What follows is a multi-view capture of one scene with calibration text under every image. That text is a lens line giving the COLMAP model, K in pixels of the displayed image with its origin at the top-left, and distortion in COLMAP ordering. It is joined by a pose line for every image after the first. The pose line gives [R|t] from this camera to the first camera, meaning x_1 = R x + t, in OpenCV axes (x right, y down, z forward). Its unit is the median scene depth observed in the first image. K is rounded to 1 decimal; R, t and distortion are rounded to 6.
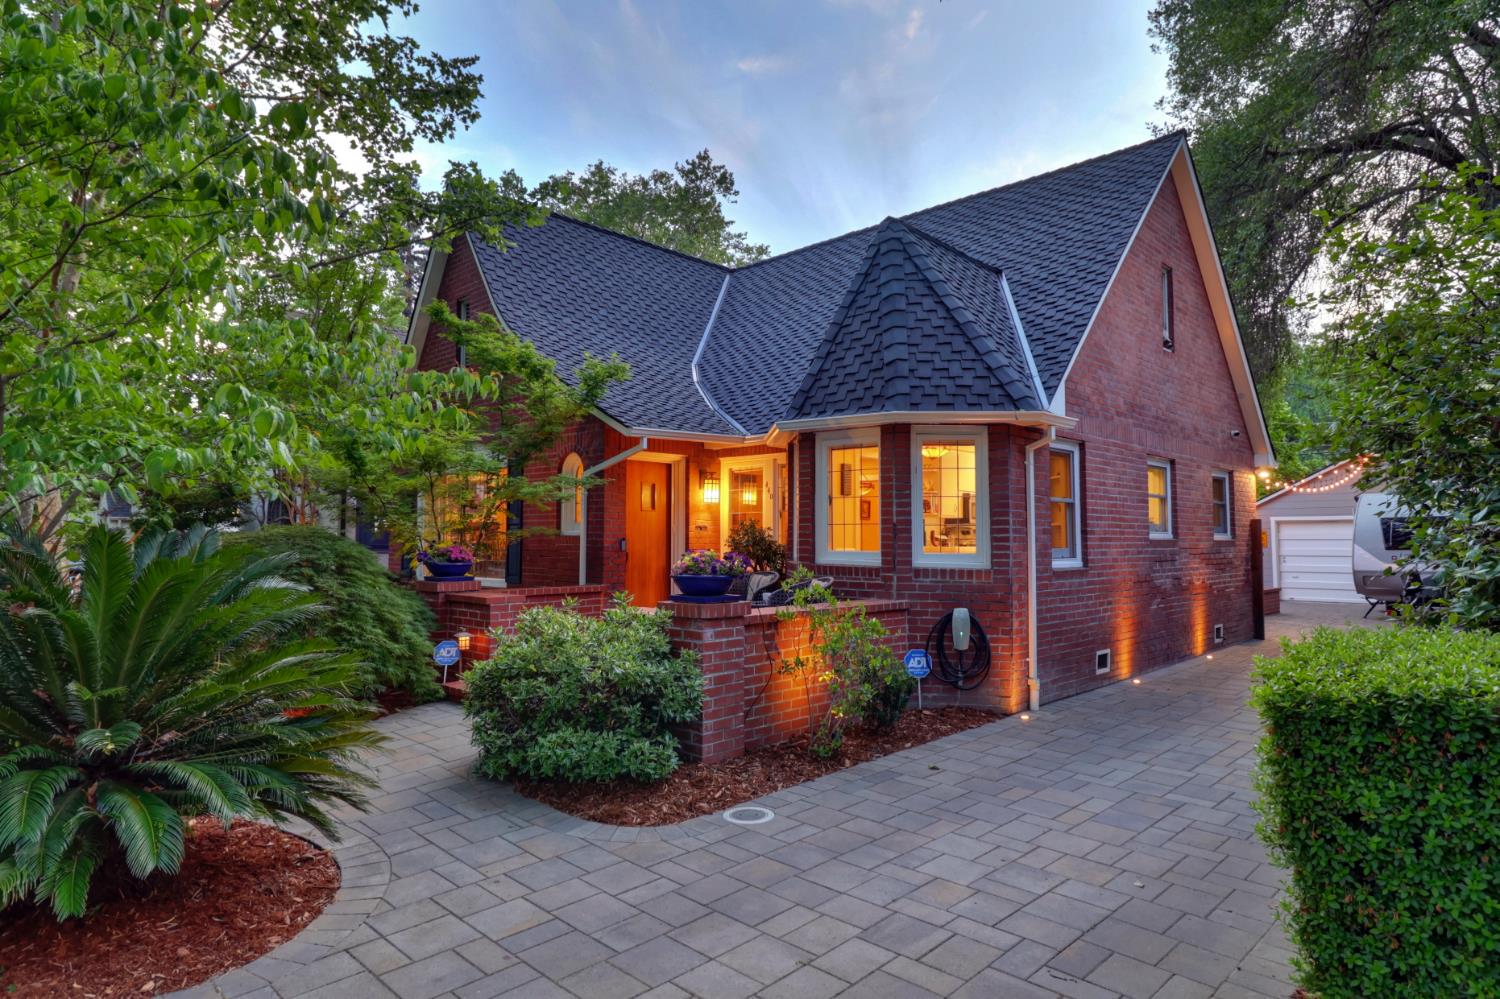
lens RADIAL K [[851.4, 0, 758.7], [0, 851.4, 477.6], [0, 0, 1]] dist [0.000292, -0.000028]
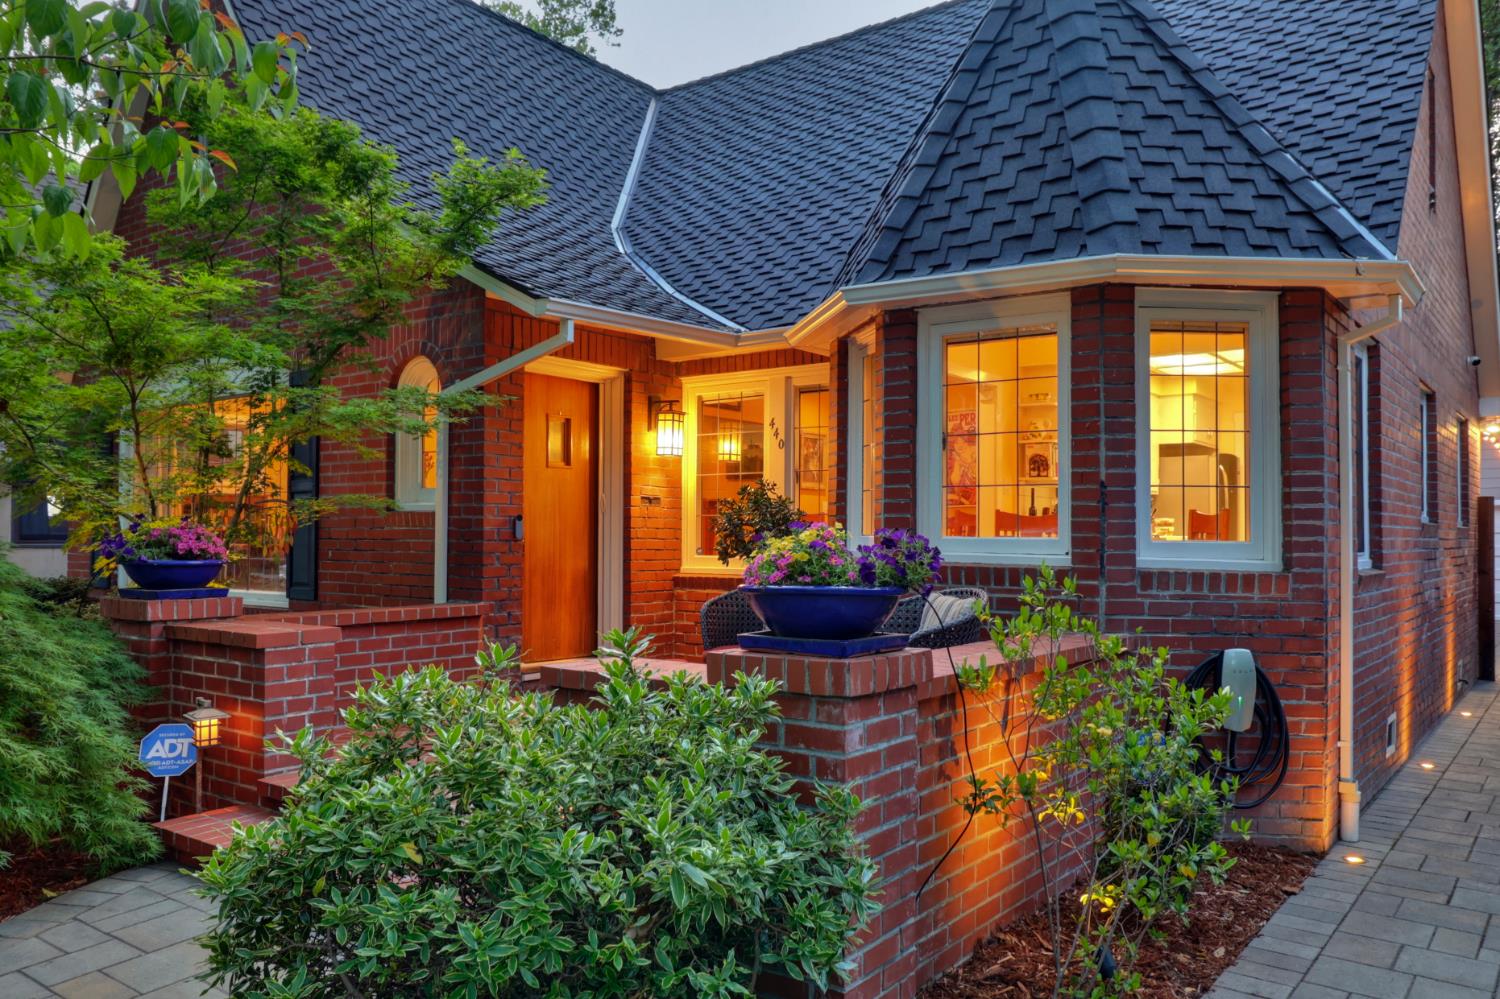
lens RADIAL K [[1119.7, 0, 750.0], [0, 1119.7, 499.5], [0, 0, 1]] dist [0.001637, -0.000811]
pose [[0.993091, 0.007080, 0.117135, -0.107190], [-0.011706, 0.999177, 0.038845, 0.035277], [-0.116763, -0.039948, 0.992356, 0.314747]]
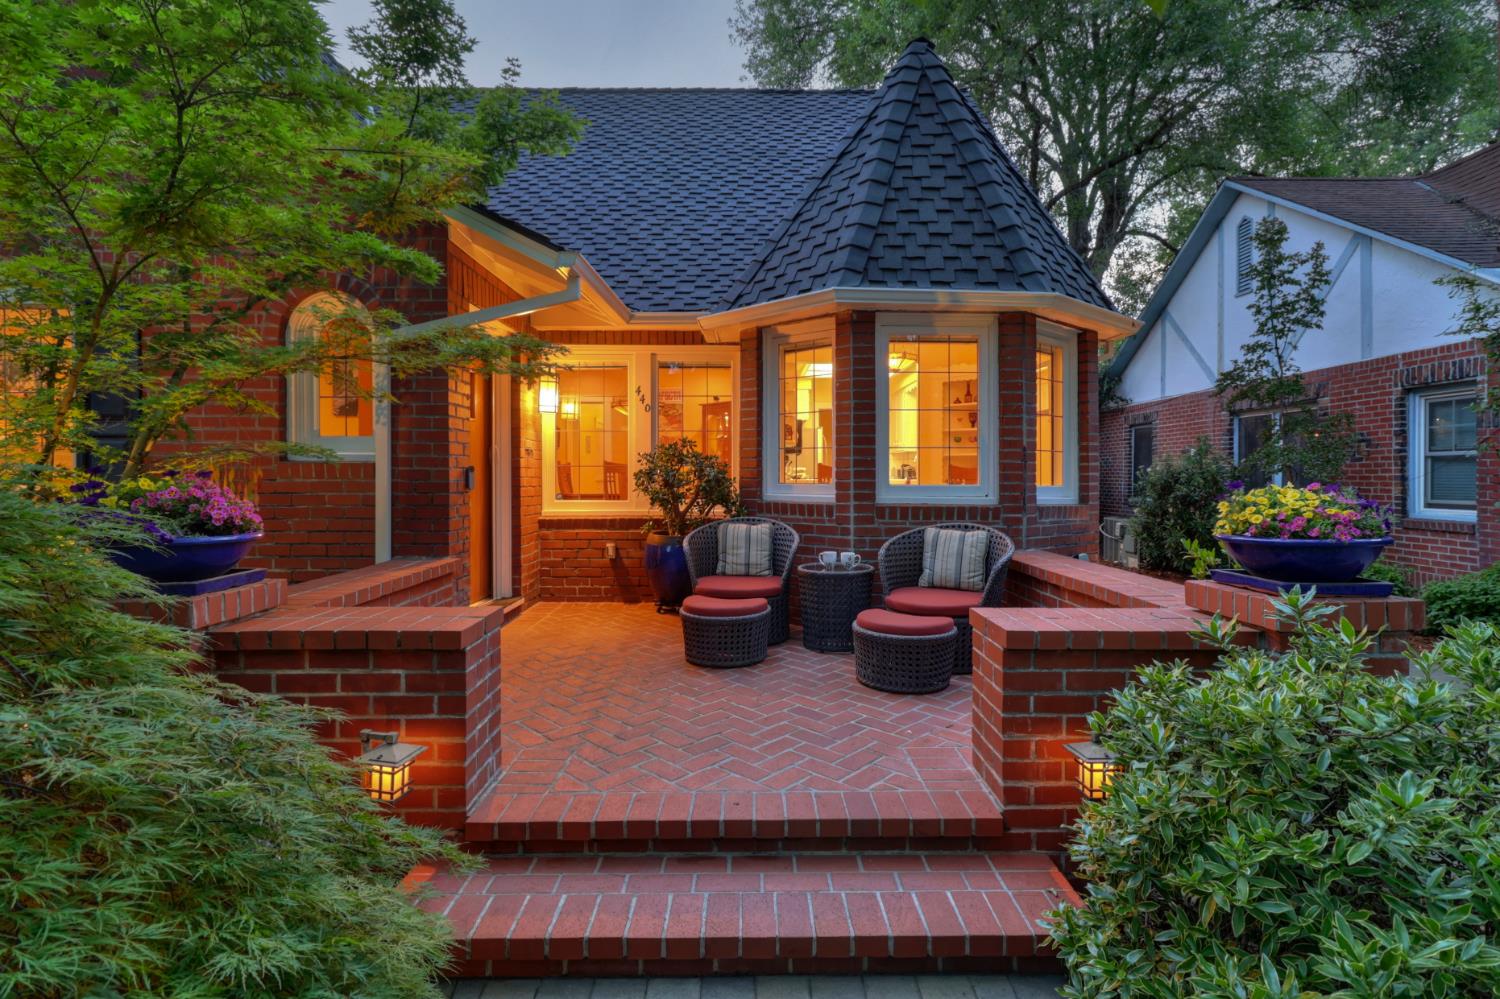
lens RADIAL K [[709.3, 0, 755.4], [0, 709.3, 475.8], [0, 0, 1]] dist [0.000410, -0.000063]
pose [[0.714260, -0.002969, 0.699874, -0.377969], [-0.047453, 0.997484, 0.052659, 0.049454], [-0.698270, -0.070823, 0.712322, 0.617154]]
